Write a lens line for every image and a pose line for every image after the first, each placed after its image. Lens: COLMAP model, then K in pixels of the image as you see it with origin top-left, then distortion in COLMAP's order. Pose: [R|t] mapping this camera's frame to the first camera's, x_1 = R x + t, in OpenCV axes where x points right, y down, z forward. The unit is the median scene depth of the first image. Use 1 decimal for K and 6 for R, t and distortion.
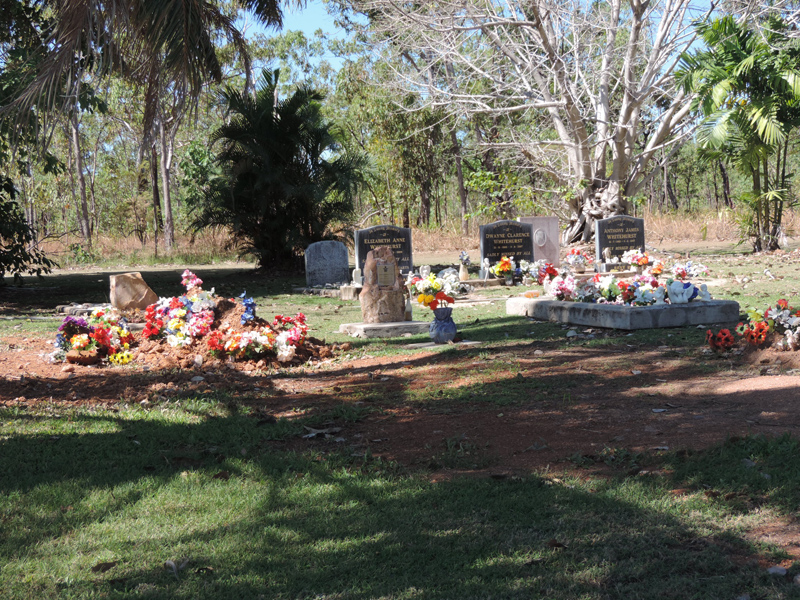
lens RADIAL K [[1404.1, 0, 400.0], [0, 1404.1, 300.0], [0, 0, 1]] dist [-0.136246, -0.261311]
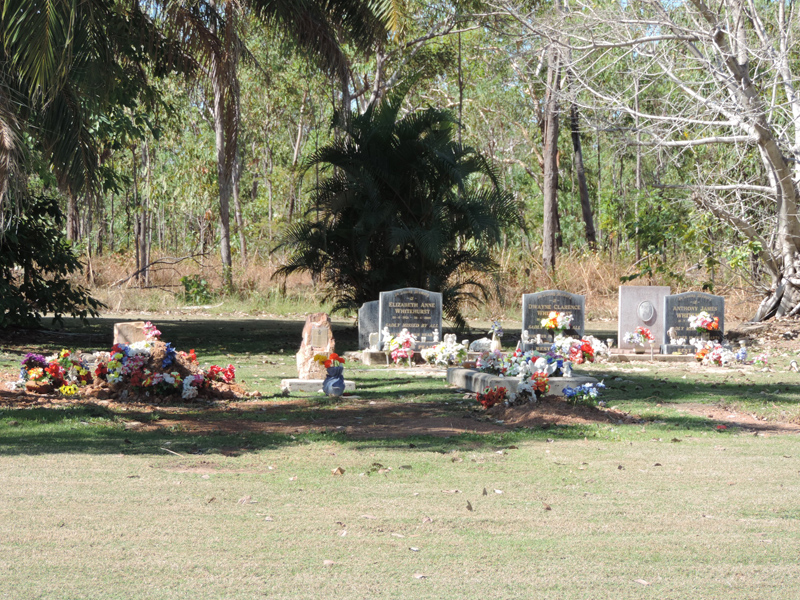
lens RADIAL K [[3139.2, 0, 400.0], [0, 3139.2, 300.0], [0, 0, 1]] dist [0.193351, 2.334563]
pose [[0.975452, 0.060456, -0.211752, 0.401936], [-0.067285, 0.997416, -0.025186, 0.007640], [0.209683, 0.038815, 0.976999, -0.998118]]
